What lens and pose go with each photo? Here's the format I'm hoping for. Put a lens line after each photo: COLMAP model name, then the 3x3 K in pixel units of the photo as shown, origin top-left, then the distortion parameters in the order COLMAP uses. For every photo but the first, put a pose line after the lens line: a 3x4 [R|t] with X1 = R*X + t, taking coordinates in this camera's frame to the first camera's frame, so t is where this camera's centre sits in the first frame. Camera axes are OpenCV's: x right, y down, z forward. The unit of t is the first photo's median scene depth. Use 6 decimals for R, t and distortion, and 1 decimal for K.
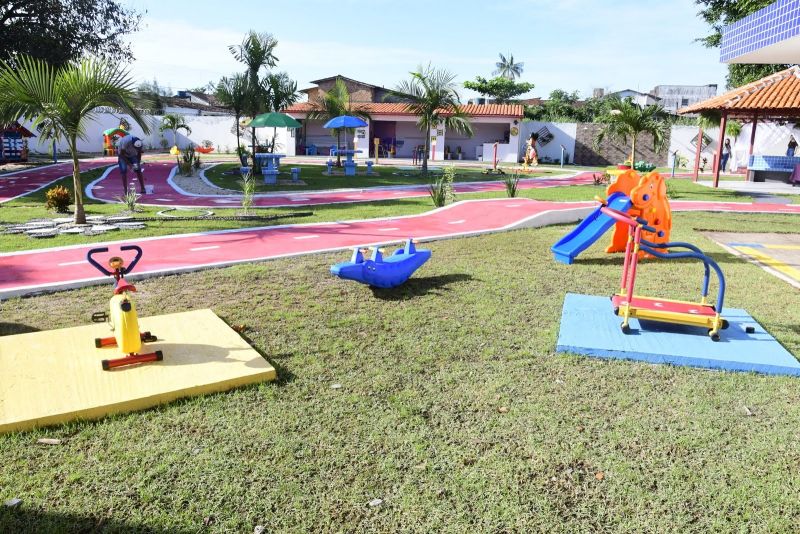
lens RADIAL K [[613.2, 0, 396.8], [0, 613.2, 267.4], [0, 0, 1]] dist [-0.033868, -0.006212]
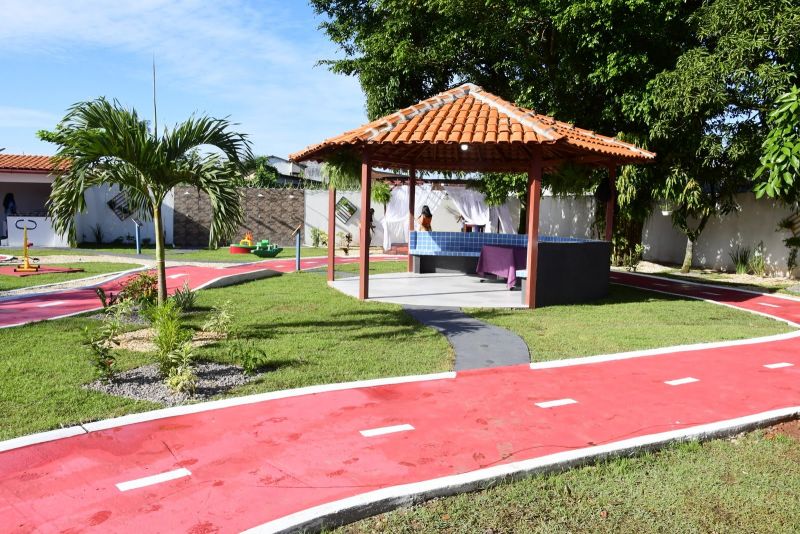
lens RADIAL K [[613.2, 0, 400.3], [0, 613.2, 267.0], [0, 0, 1]] dist [-0.033868, -0.006212]
pose [[0.860704, -0.047344, 0.506899, 0.251581], [0.104174, 0.990978, -0.084329, -0.096454], [-0.498333, 0.125388, 0.857870, 0.465602]]
